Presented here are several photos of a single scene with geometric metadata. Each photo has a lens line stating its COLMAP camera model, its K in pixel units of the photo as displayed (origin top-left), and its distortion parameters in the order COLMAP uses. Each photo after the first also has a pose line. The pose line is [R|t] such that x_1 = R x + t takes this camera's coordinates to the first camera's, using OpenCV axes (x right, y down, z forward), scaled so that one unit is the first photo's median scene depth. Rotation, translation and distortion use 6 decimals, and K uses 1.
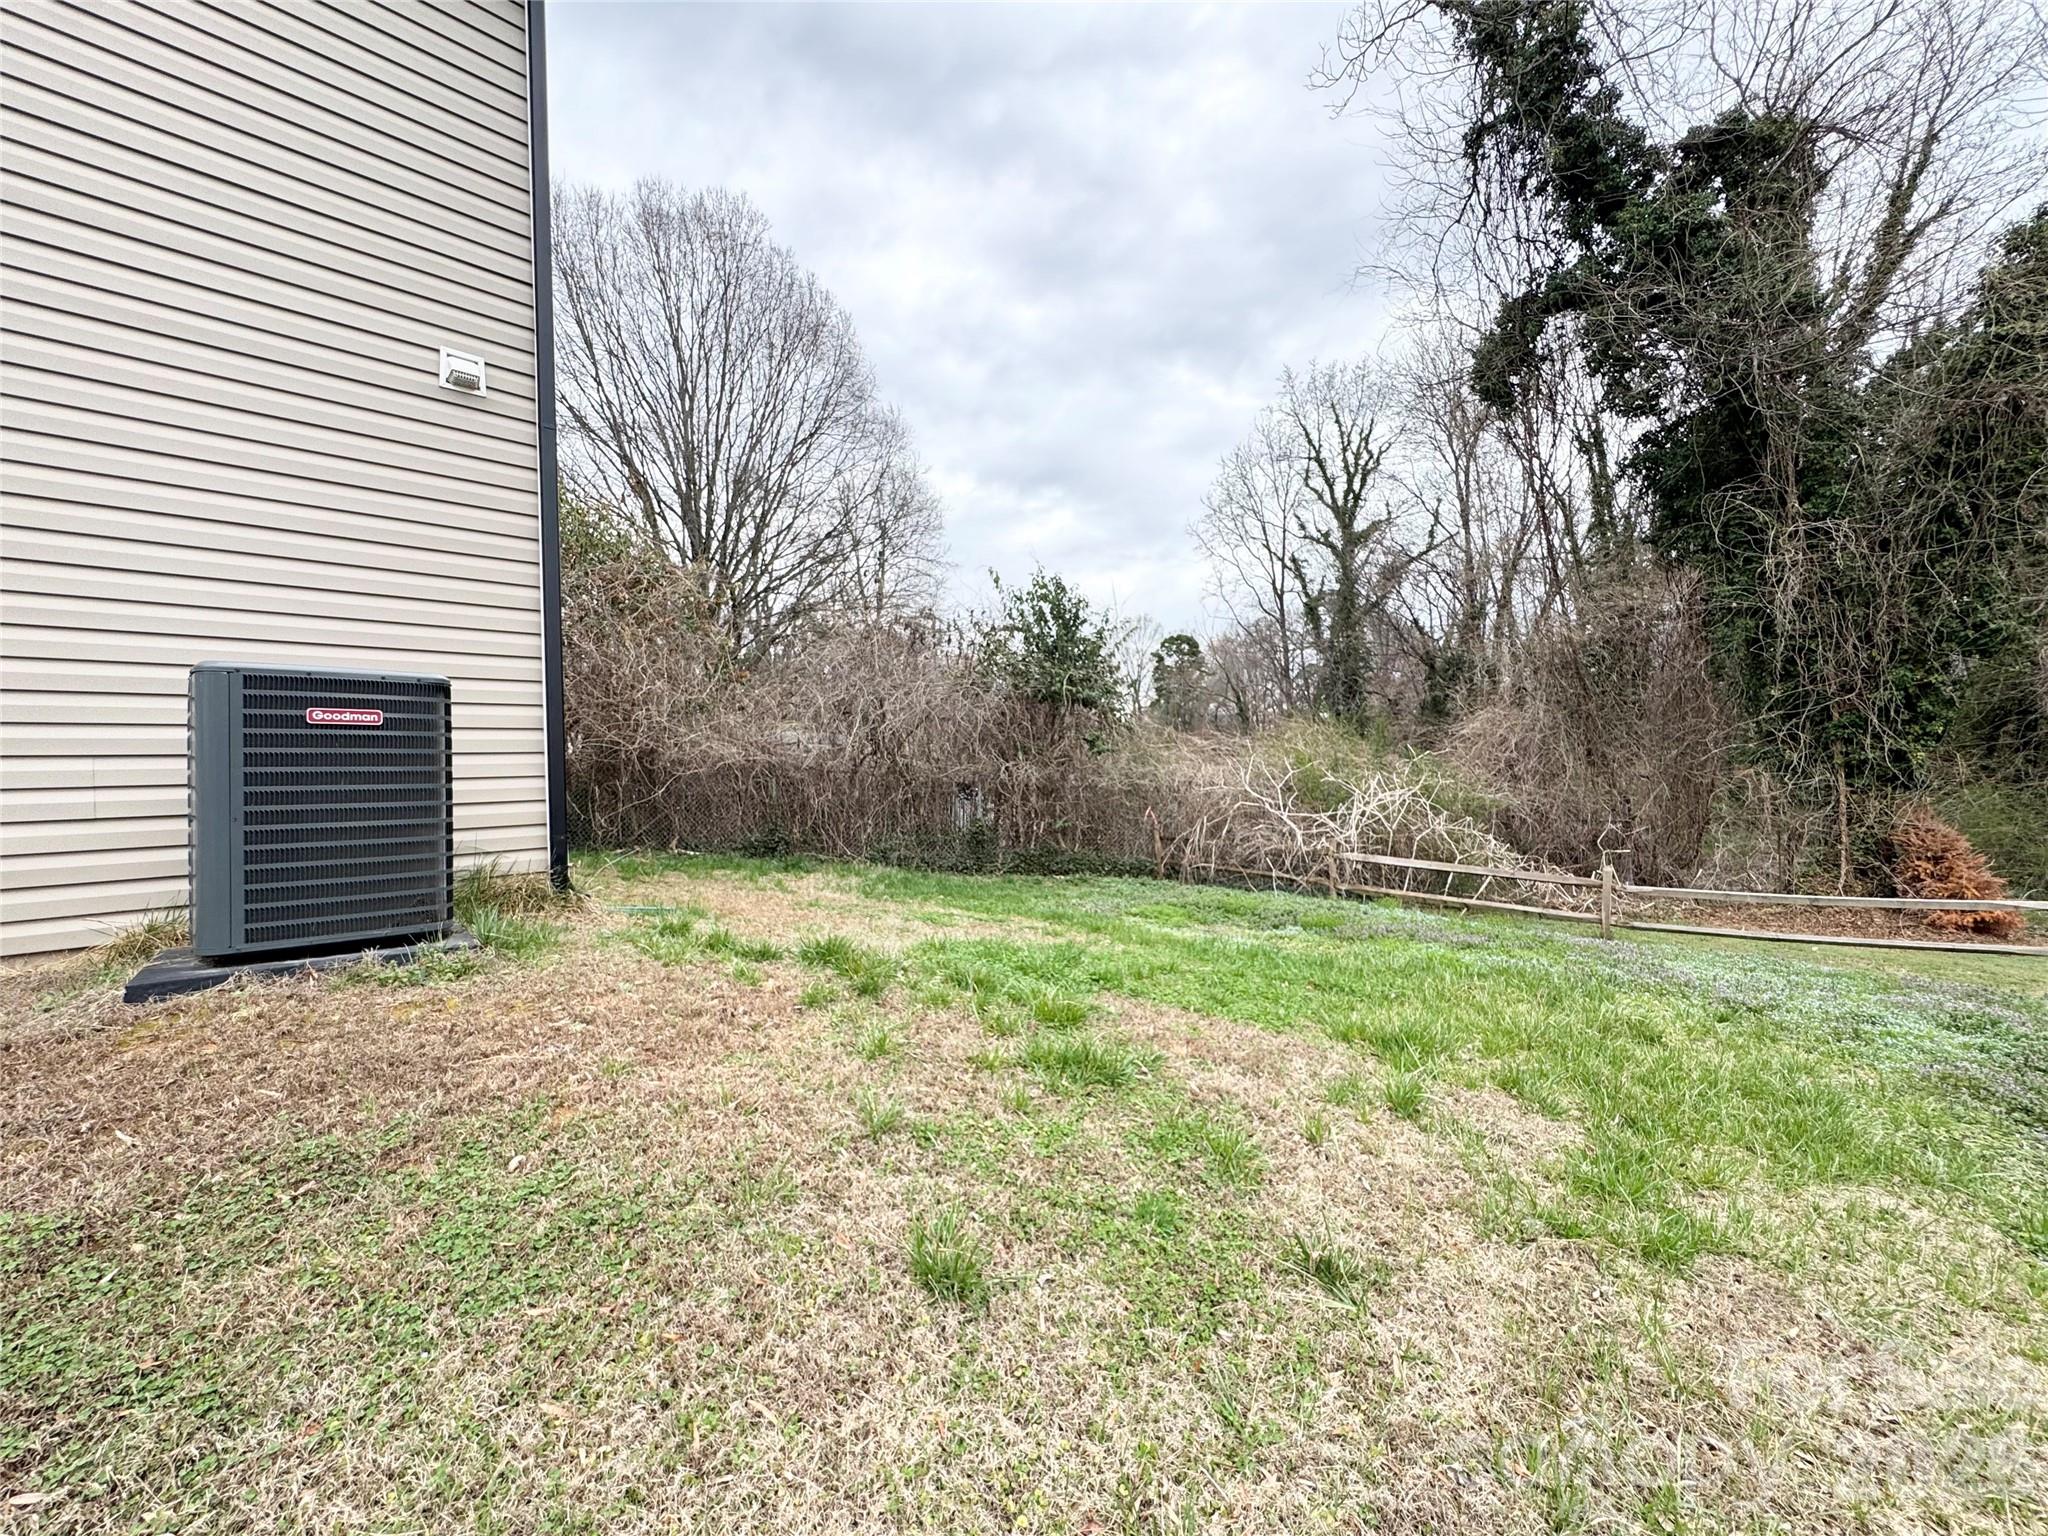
lens RADIAL K [[814.8, 0, 1031.8], [0, 814.8, 771.1], [0, 0, 1]] dist [-0.002759, 0.000303]
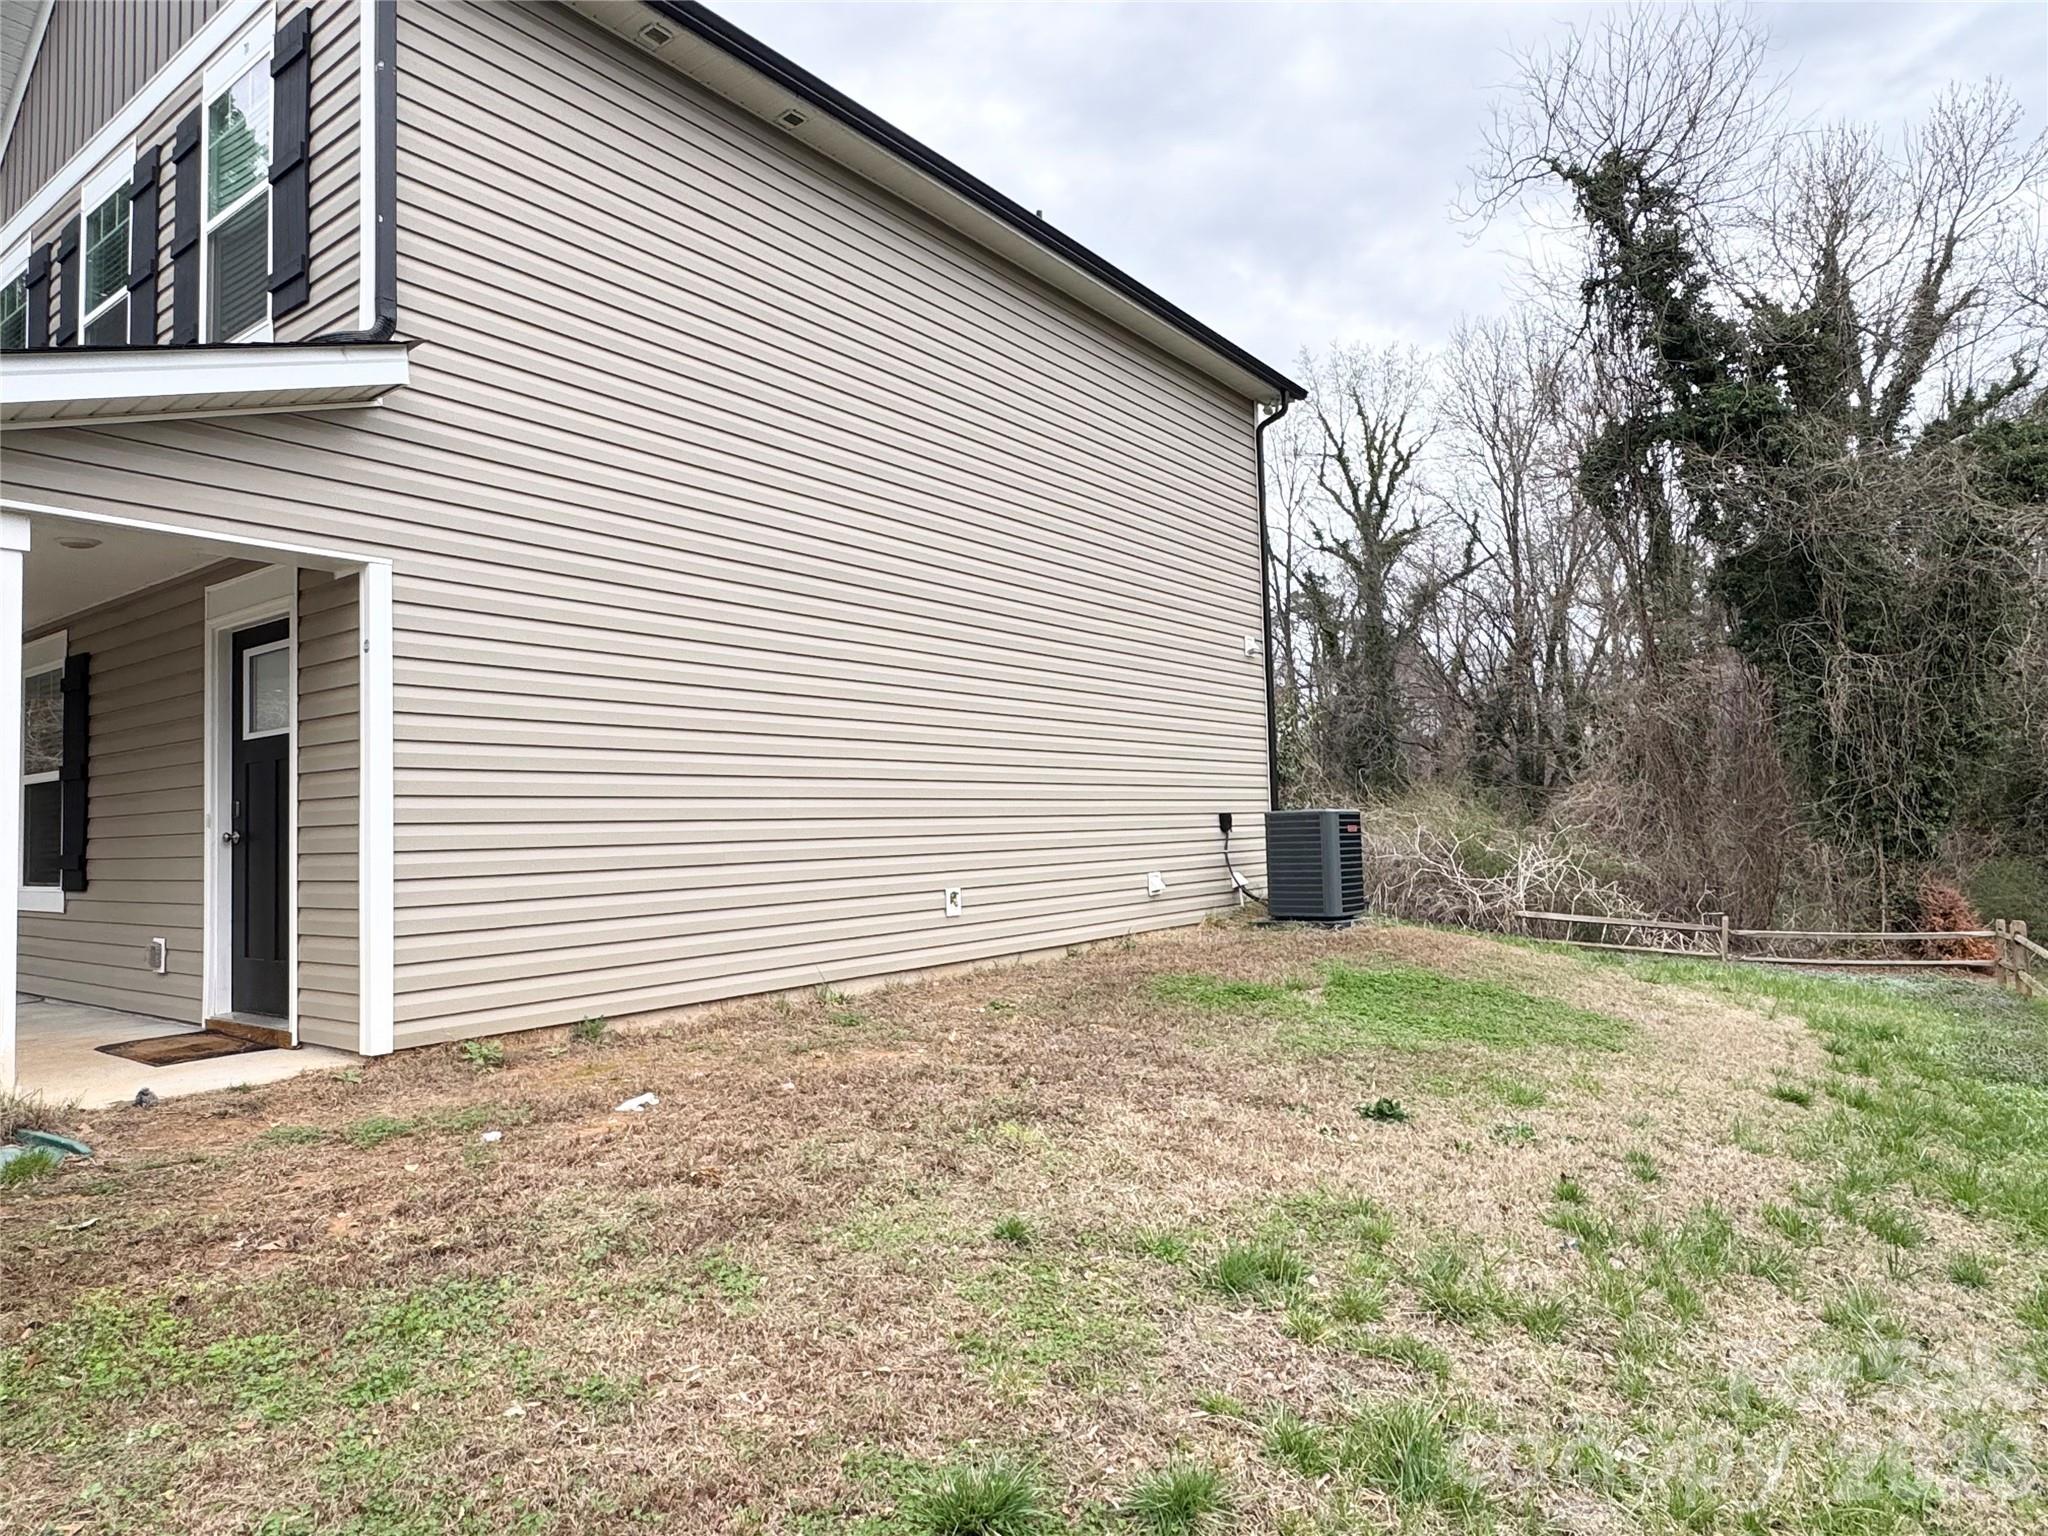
lens RADIAL K [[1243.3, 0, 1019.4], [0, 1243.3, 766.1], [0, 0, 1]] dist [-0.005950, 0.001268]
pose [[0.987477, 0.017776, 0.156759, -0.525465], [-0.010145, 0.998730, -0.049347, -0.012289], [-0.157437, 0.047138, 0.986403, -0.582339]]
